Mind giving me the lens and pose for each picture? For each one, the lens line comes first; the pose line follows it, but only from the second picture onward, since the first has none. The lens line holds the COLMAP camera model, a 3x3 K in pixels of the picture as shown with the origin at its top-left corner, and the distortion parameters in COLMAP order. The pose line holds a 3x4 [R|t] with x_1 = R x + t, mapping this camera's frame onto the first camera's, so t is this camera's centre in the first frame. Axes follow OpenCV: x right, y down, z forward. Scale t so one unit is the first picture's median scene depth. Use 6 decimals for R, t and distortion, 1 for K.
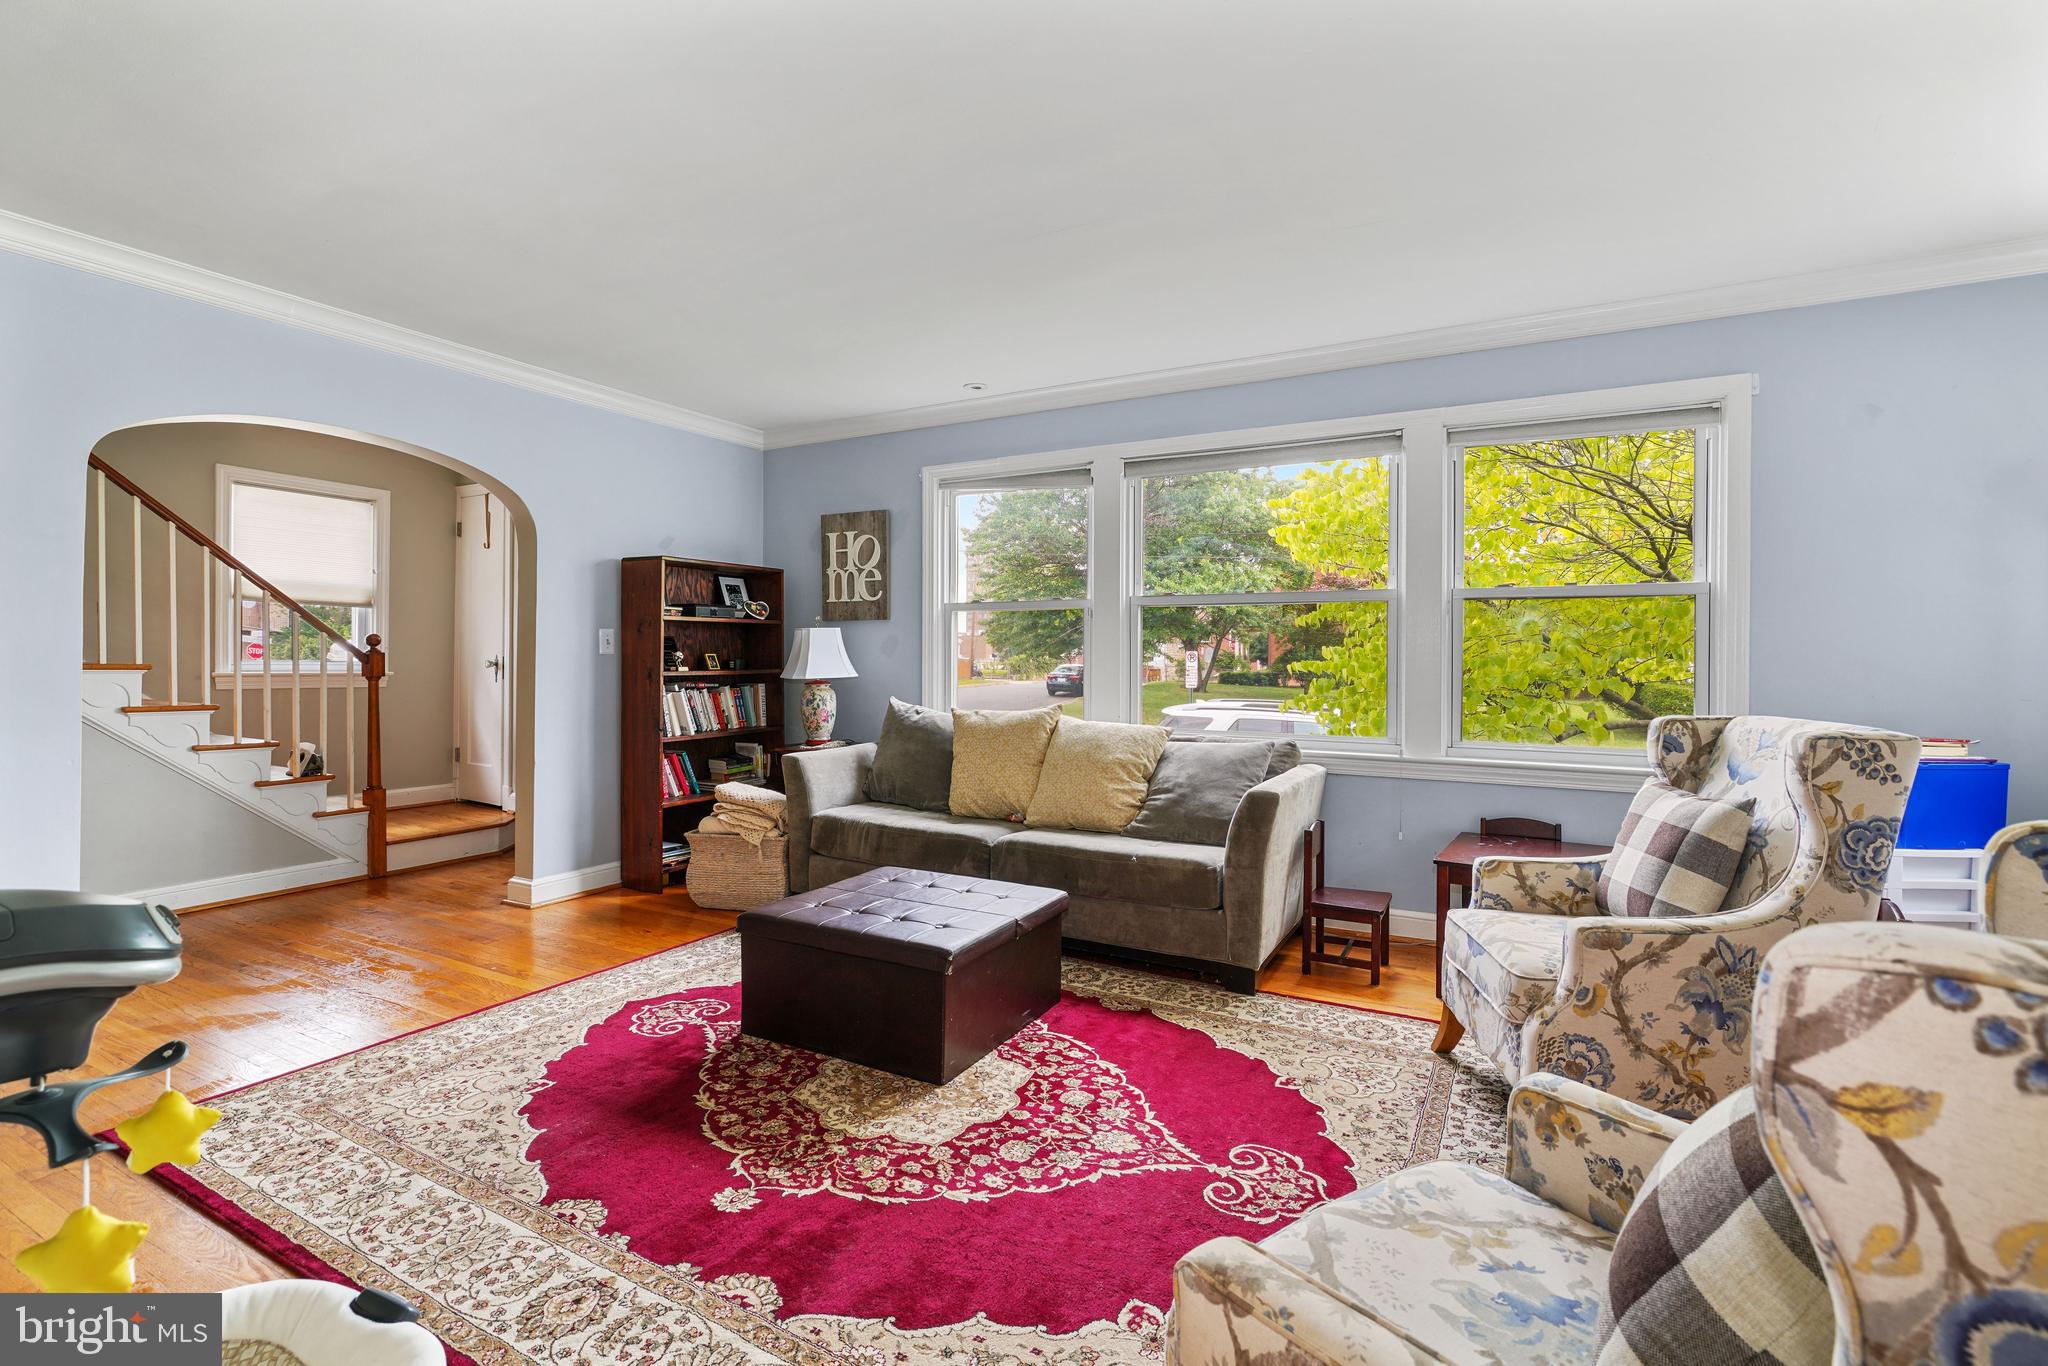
lens RADIAL K [[941.2, 0, 1030.2], [0, 941.2, 669.6], [0, 0, 1]] dist [-0.010013, 0.003338]
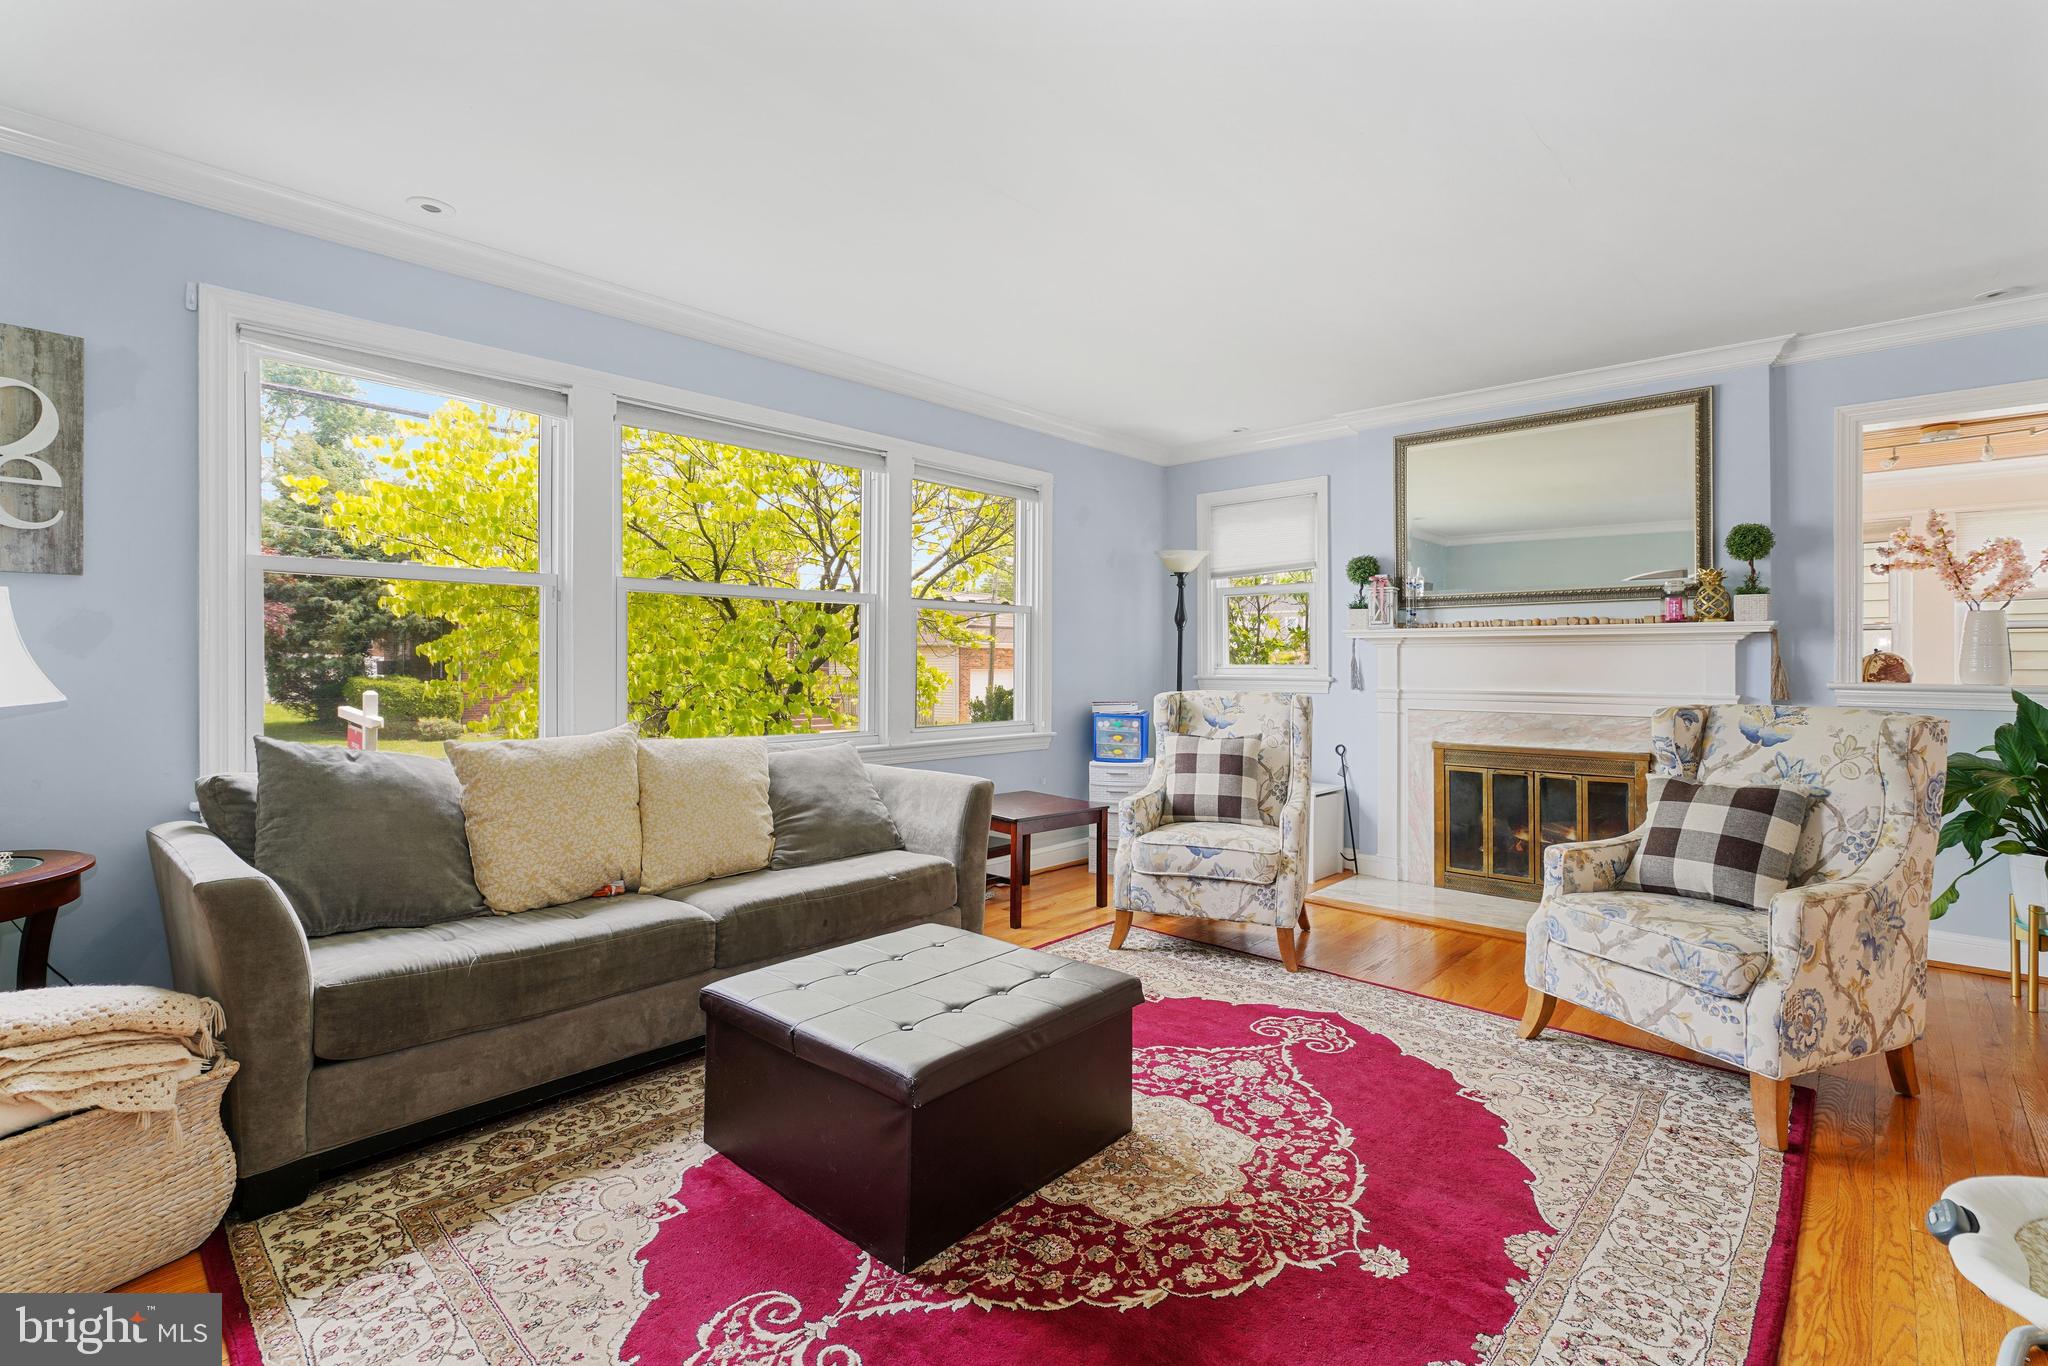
lens RADIAL K [[941.2, 0, 1032.4], [0, 941.2, 669.8], [0, 0, 1]] dist [-0.010013, 0.003338]
pose [[0.231334, -0.014056, 0.972773, -1.096591], [0.010312, 0.999875, 0.011995, -0.014931], [-0.972820, 0.007257, 0.231450, 0.971938]]
